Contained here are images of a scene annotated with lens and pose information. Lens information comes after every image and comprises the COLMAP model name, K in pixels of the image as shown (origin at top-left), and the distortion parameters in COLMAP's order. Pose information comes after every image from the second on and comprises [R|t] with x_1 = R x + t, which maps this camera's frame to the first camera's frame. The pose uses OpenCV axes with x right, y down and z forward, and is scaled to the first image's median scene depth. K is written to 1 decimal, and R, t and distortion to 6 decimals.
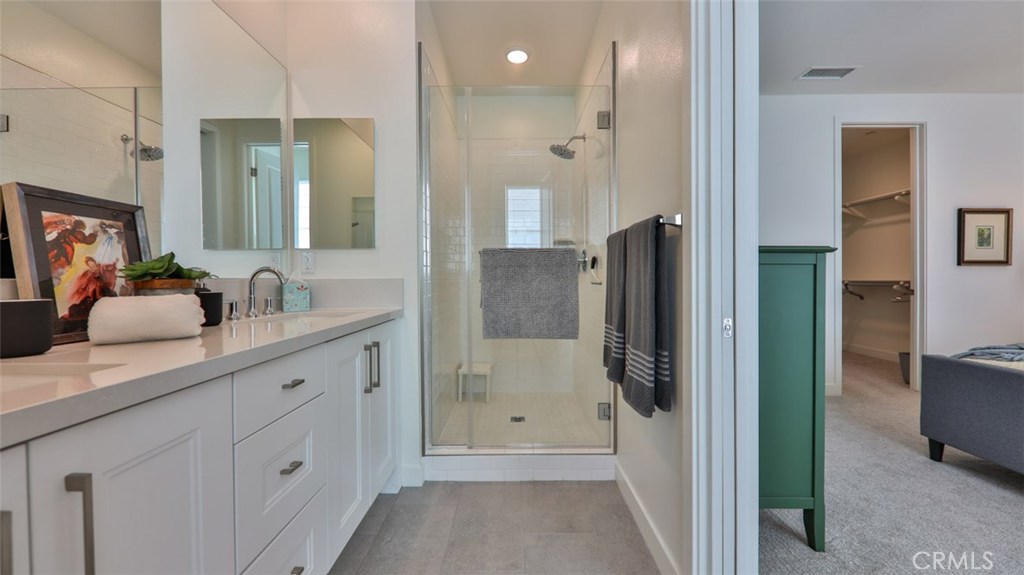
lens RADIAL K [[373.7, 0, 513.9], [0, 373.7, 282.8], [0, 0, 1]] dist [0.002590, -0.003432]
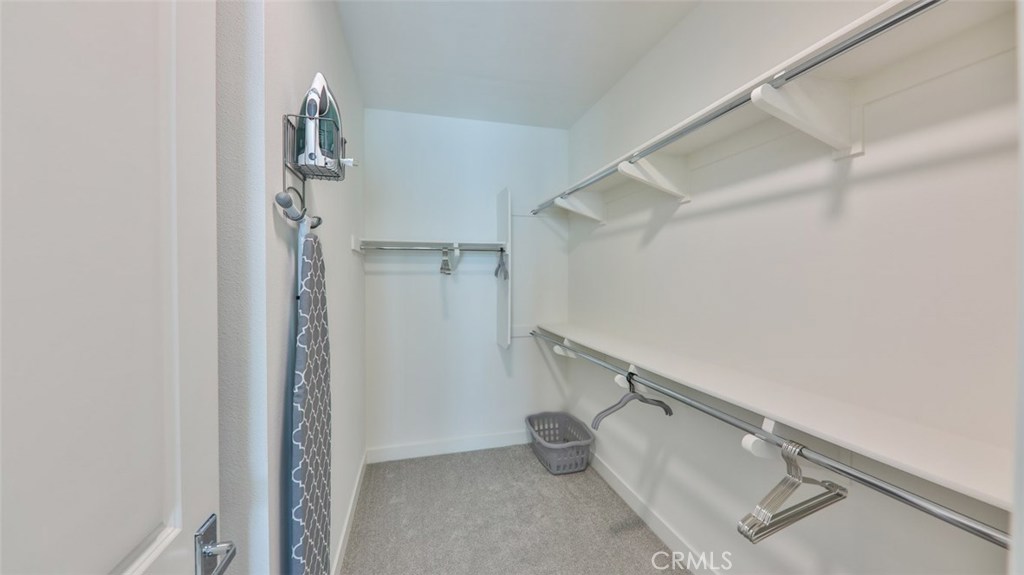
lens RADIAL K [[373.7, 0, 516.9], [0, 373.7, 285.2], [0, 0, 1]] dist [0.002590, -0.003432]
pose [[0.962416, 0.002137, 0.271571, 1.010471], [-0.006039, 0.999890, 0.013532, -0.129532], [-0.271512, -0.014664, 0.962323, 1.010792]]
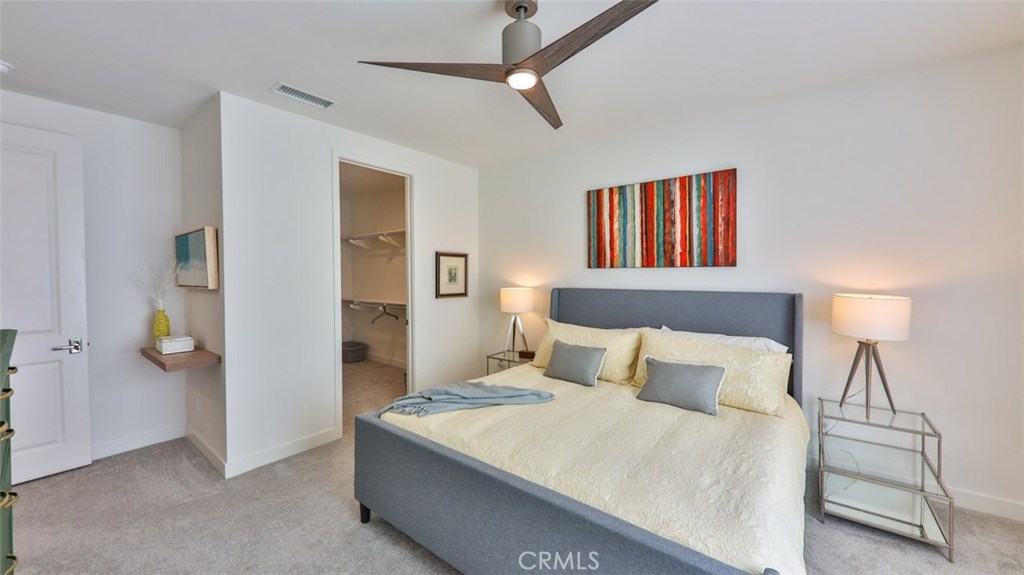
lens RADIAL K [[373.7, 0, 514.6], [0, 373.7, 277.6], [0, 0, 1]] dist [0.002590, -0.003432]
pose [[0.613978, 0.002252, 0.789320, 0.387718], [0.005238, 0.999962, -0.006928, -0.104504], [-0.789305, 0.008388, 0.613943, 0.048538]]
